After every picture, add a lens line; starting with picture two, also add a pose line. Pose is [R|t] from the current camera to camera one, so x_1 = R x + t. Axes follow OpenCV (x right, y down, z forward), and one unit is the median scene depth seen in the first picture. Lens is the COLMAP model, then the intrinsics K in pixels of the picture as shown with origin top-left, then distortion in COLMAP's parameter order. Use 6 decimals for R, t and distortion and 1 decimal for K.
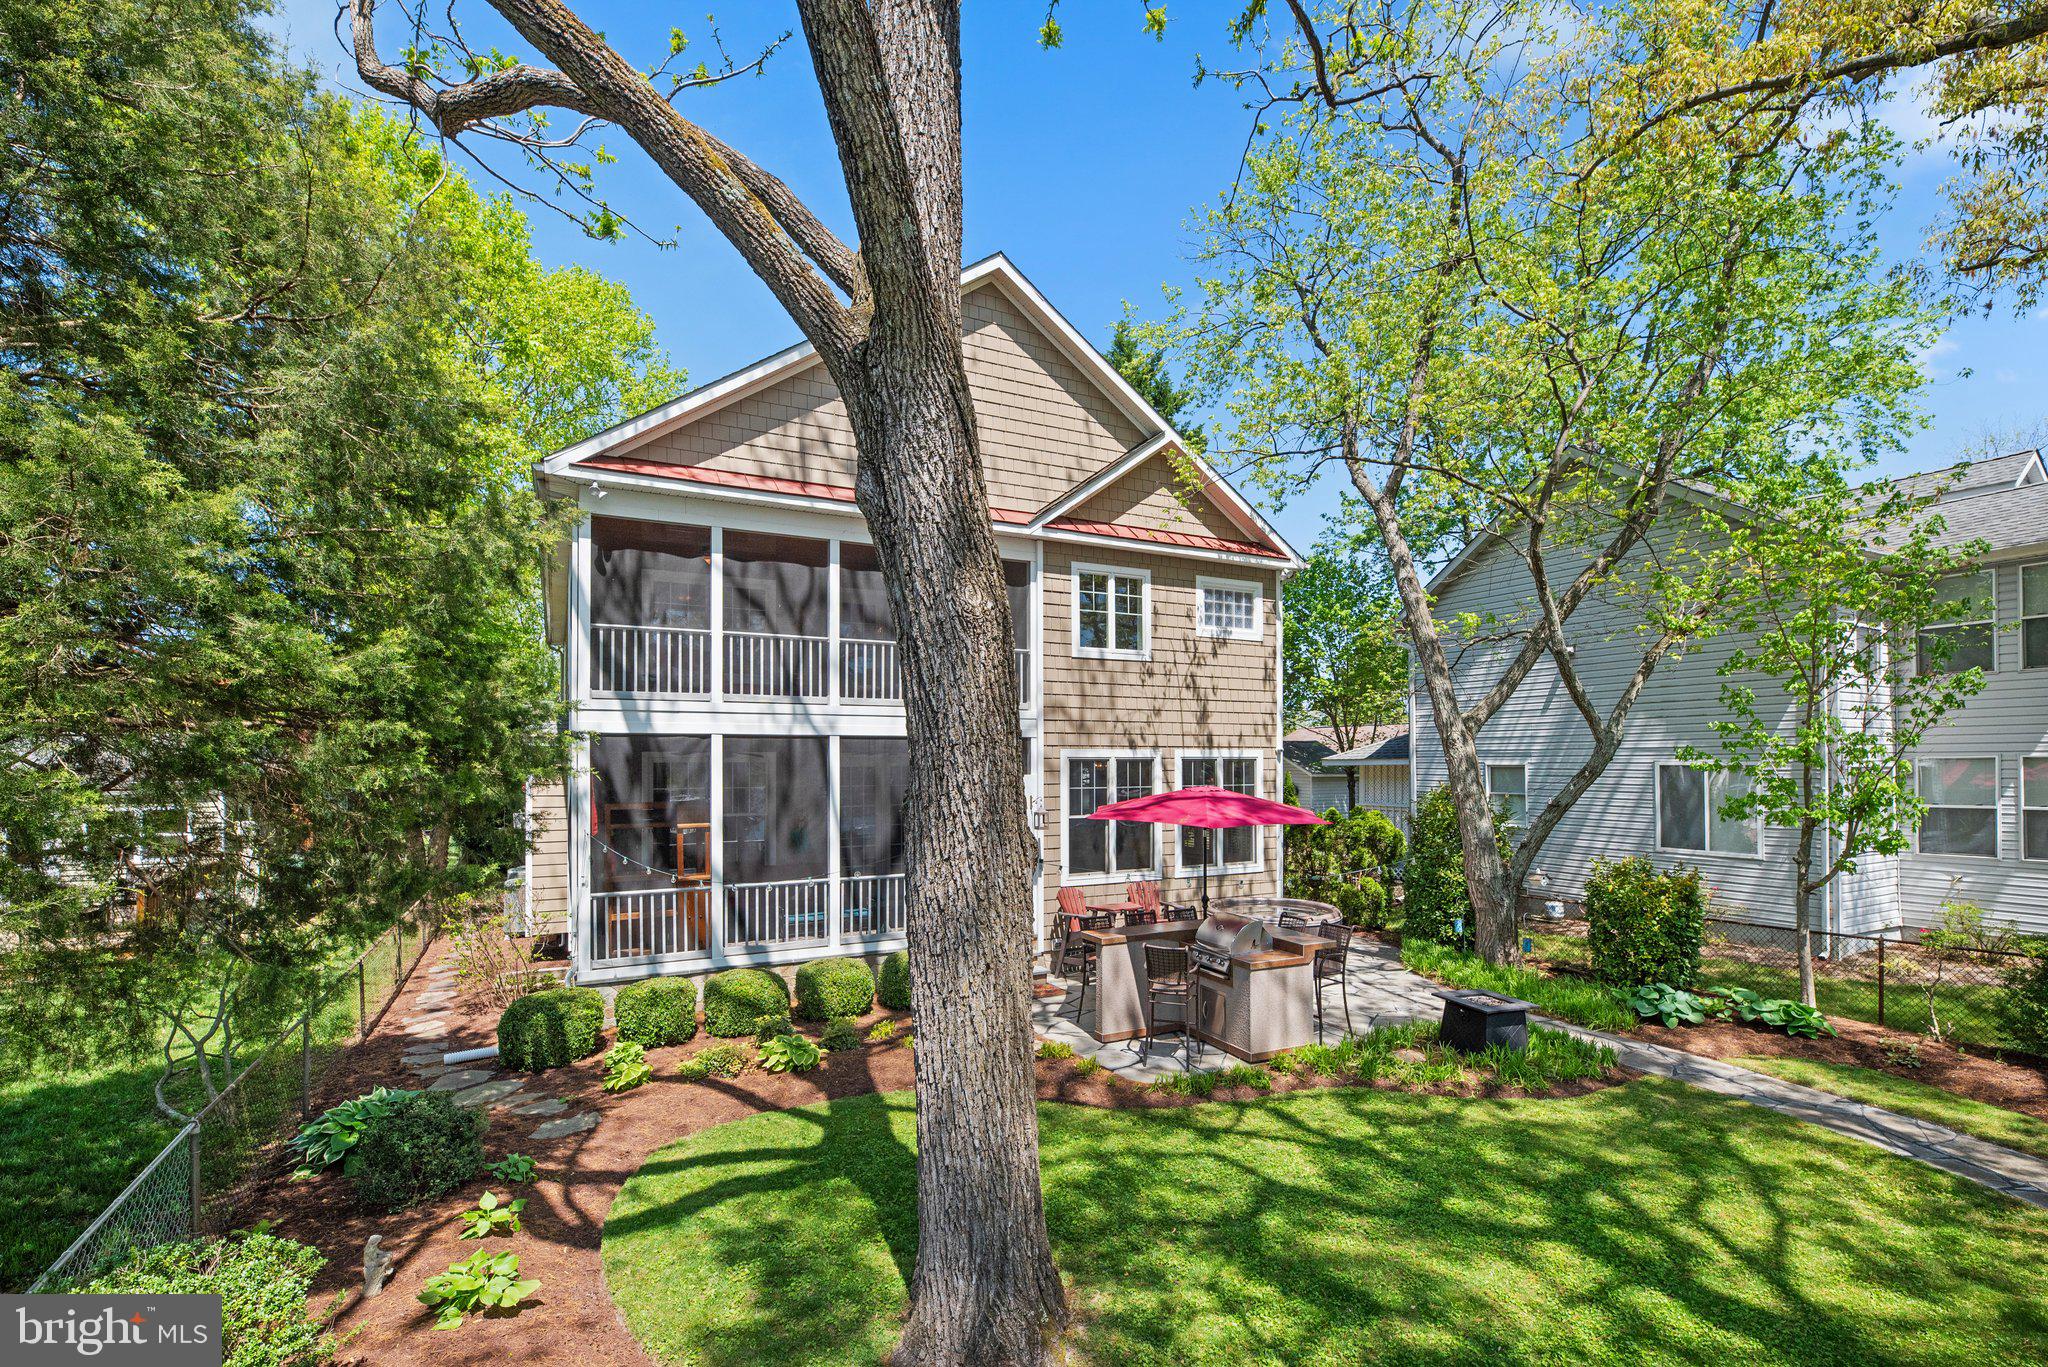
lens RADIAL K [[901.6, 0, 1037.3], [0, 901.6, 739.0], [0, 0, 1]] dist [-0.002069, -0.001245]
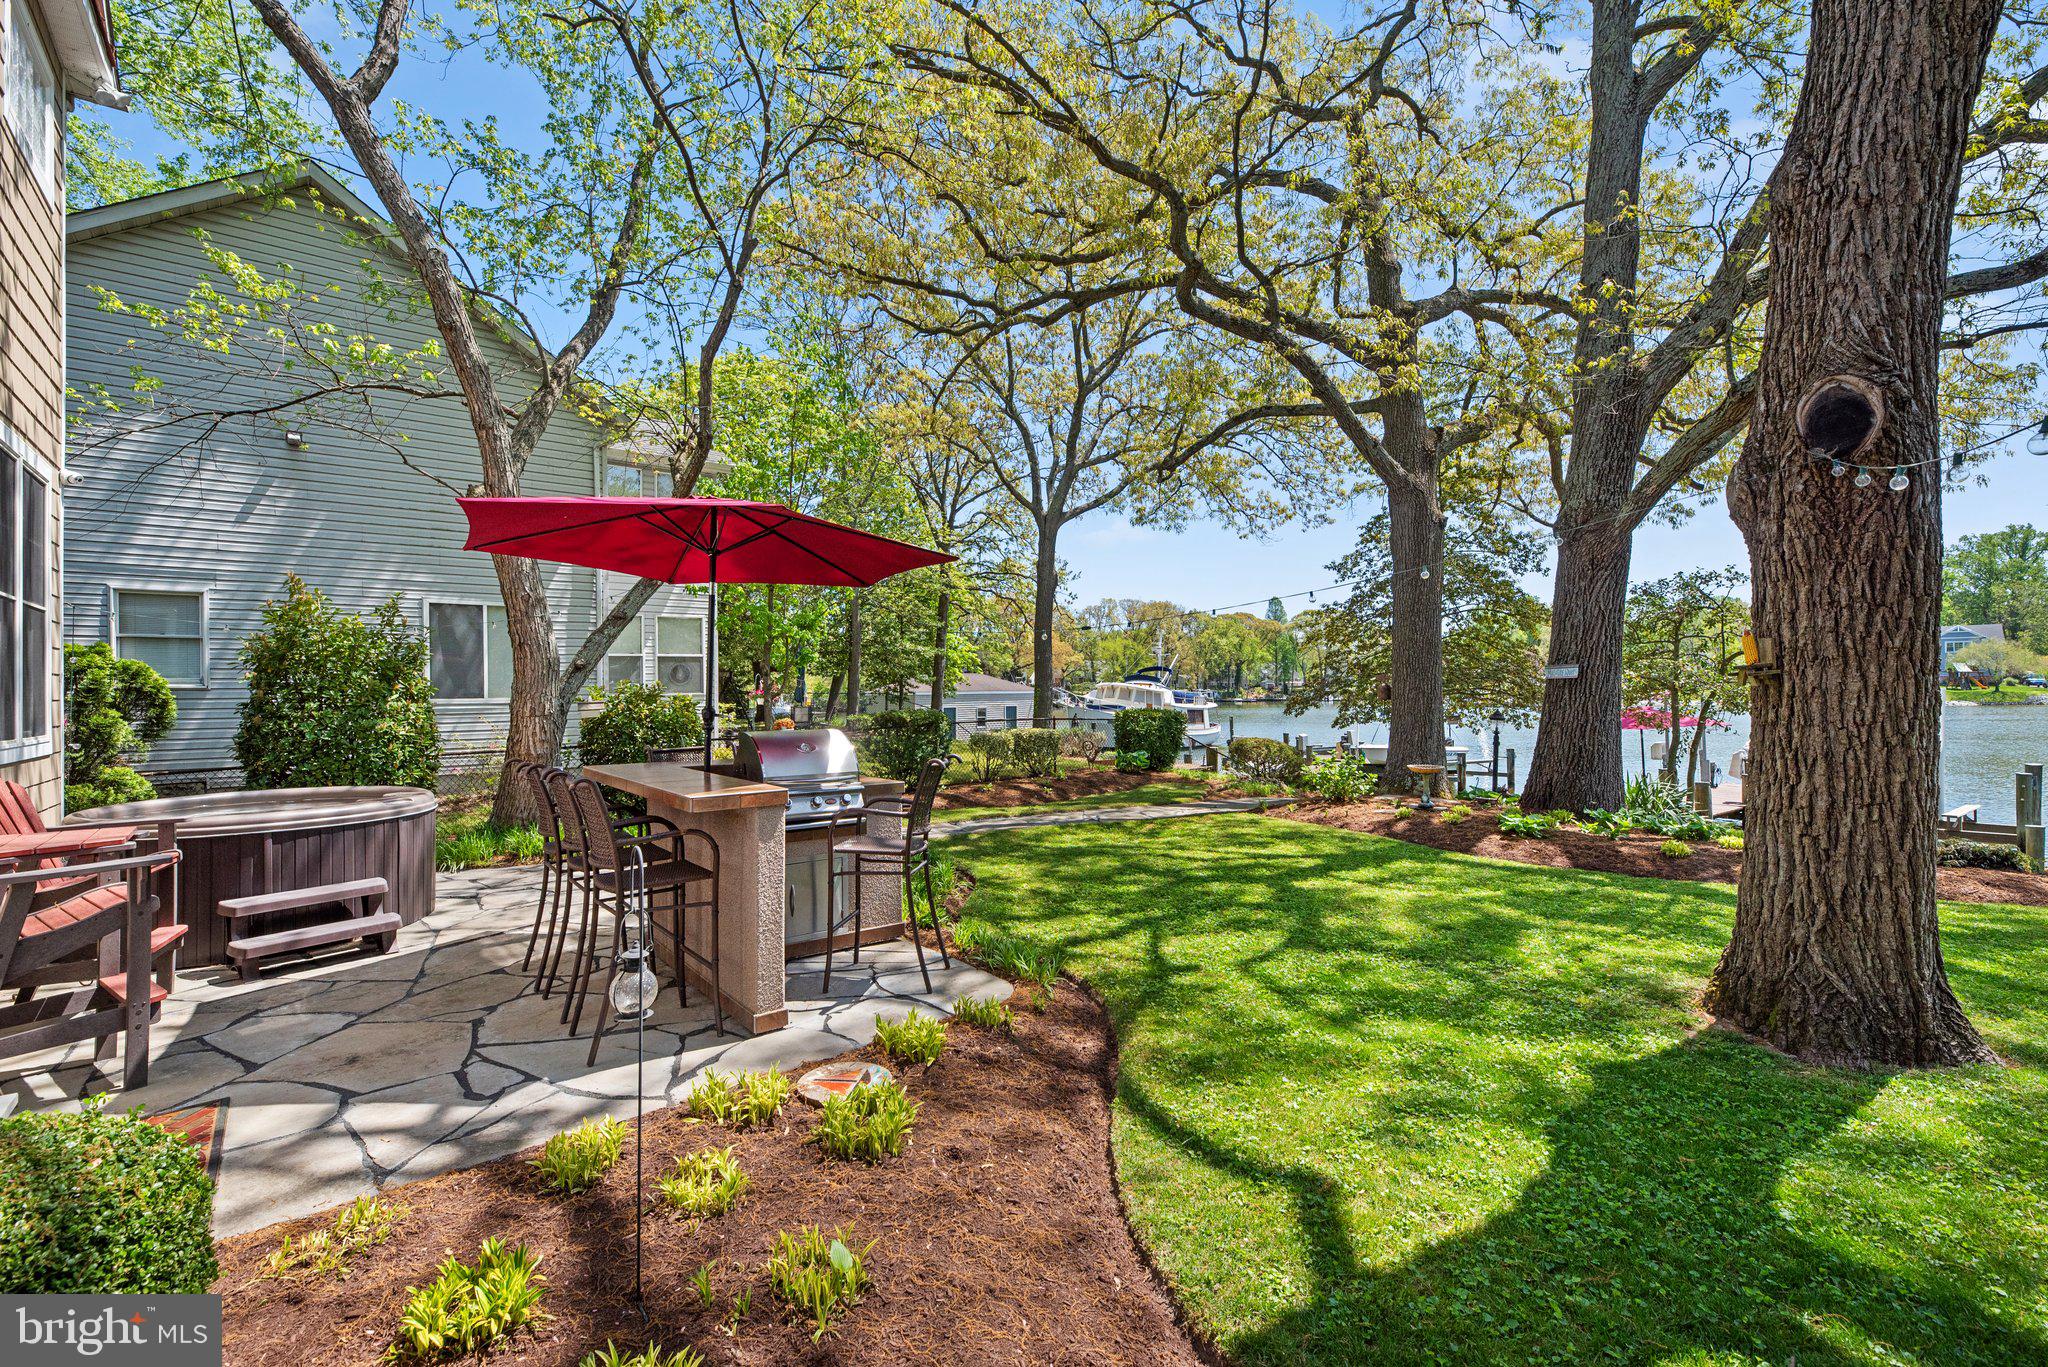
lens RADIAL K [[901.6, 0, 1030.4], [0, 901.6, 693.6], [0, 0, 1]] dist [-0.002069, -0.001245]
pose [[-0.190459, 0.004322, 0.981686, -0.317076], [-0.003455, 0.999981, -0.005073, 0.161053], [-0.981689, -0.004358, -0.190440, 0.854469]]
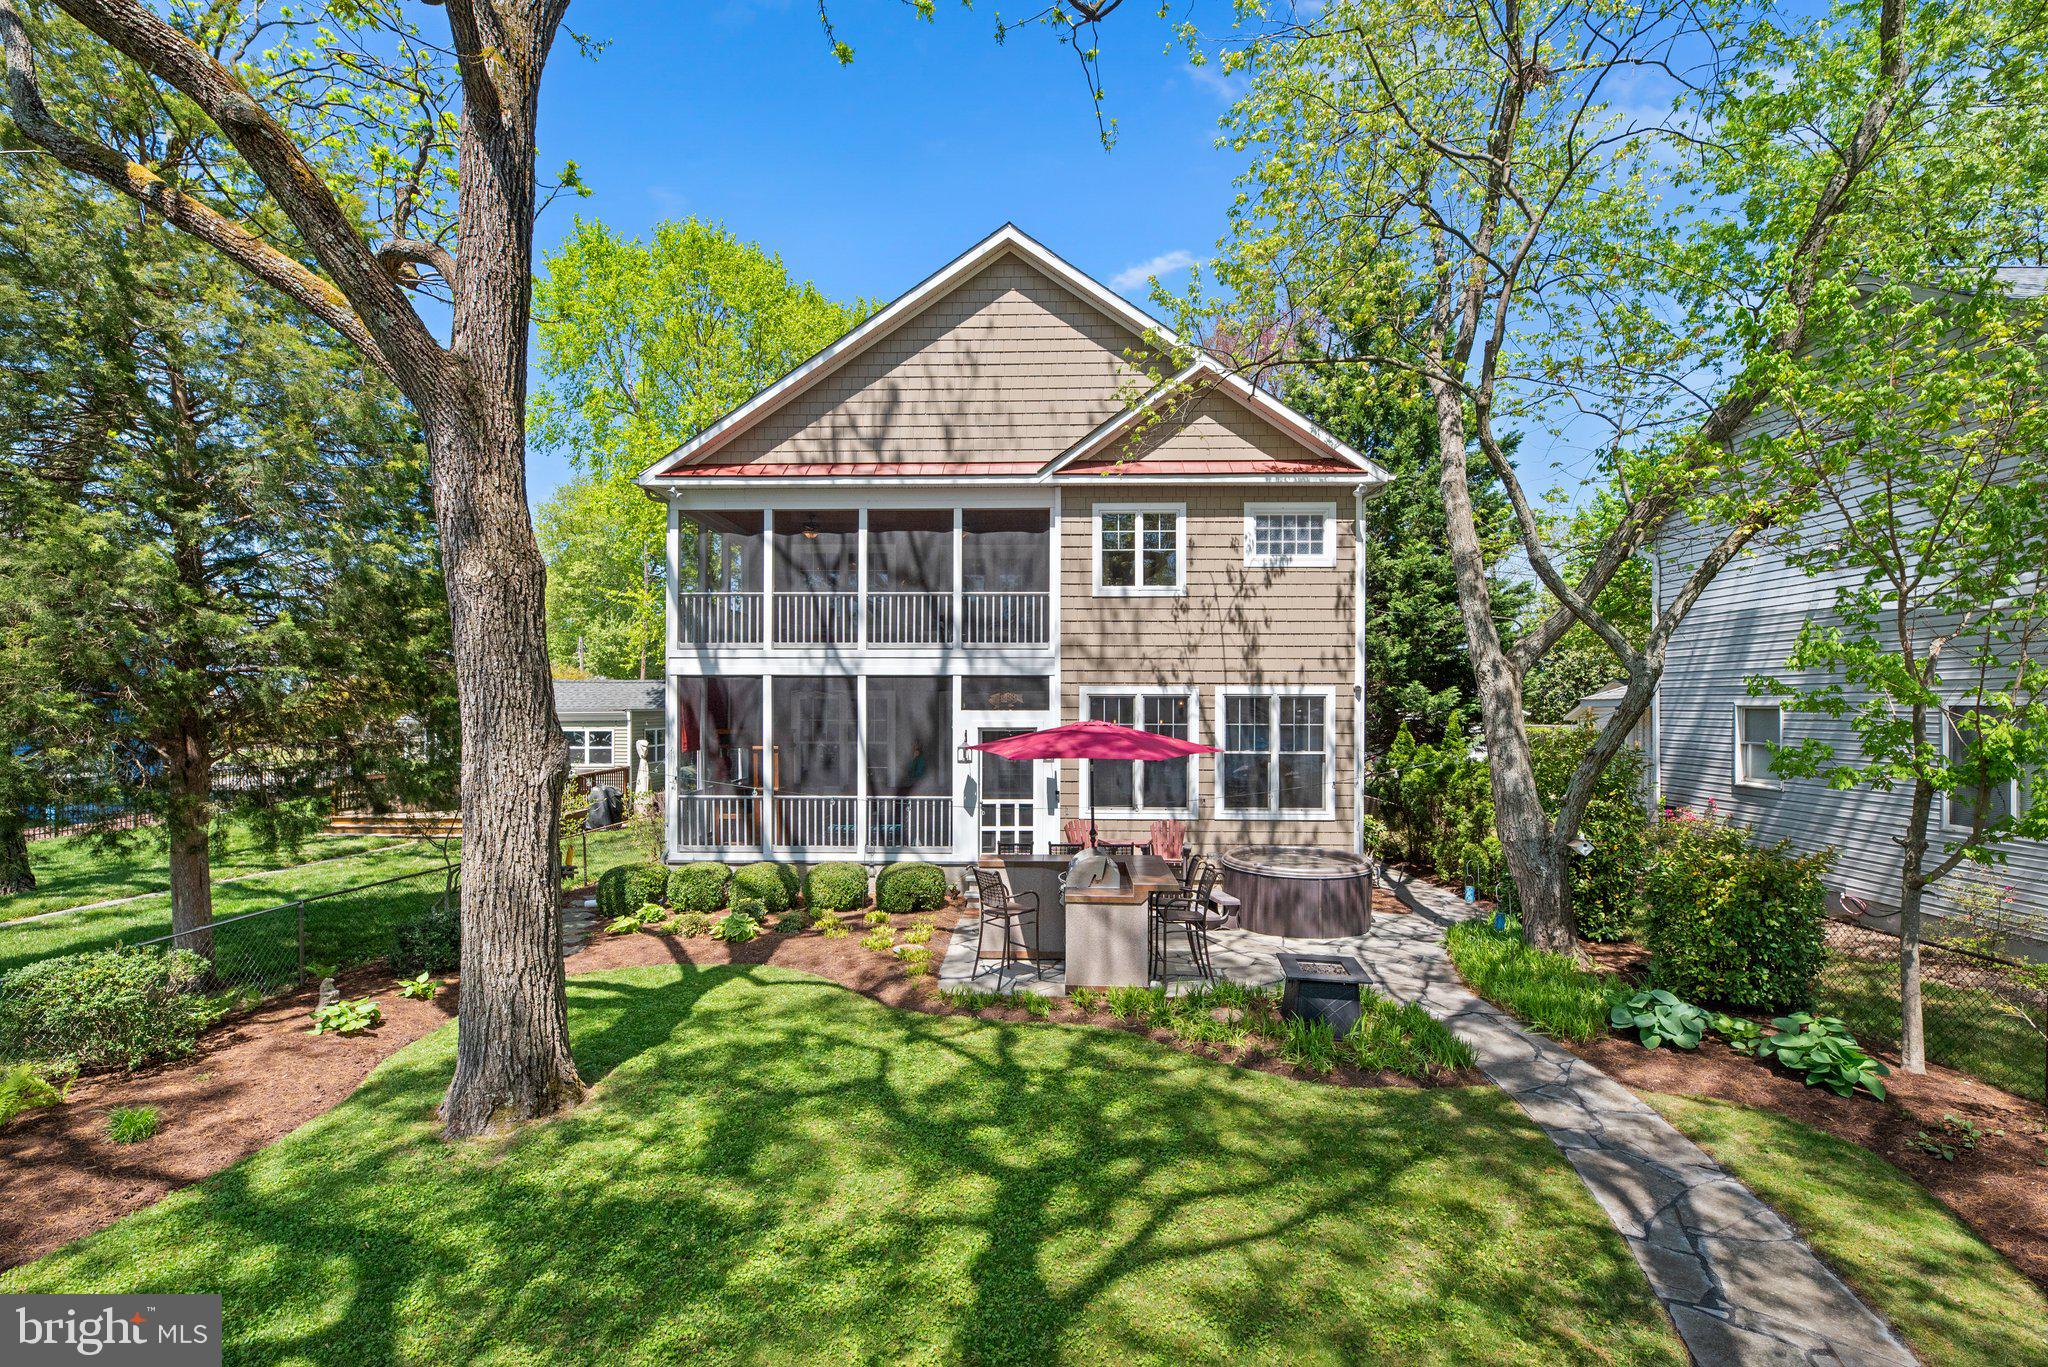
lens RADIAL K [[901.6, 0, 1073.2], [0, 901.6, 691.3], [0, 0, 1]] dist [-0.002069, -0.001245]
pose [[0.876692, -0.004392, -0.481032, 0.603255], [0.007267, 0.999965, 0.004113, 0.014854], [0.480998, -0.007102, 0.876693, 0.103175]]
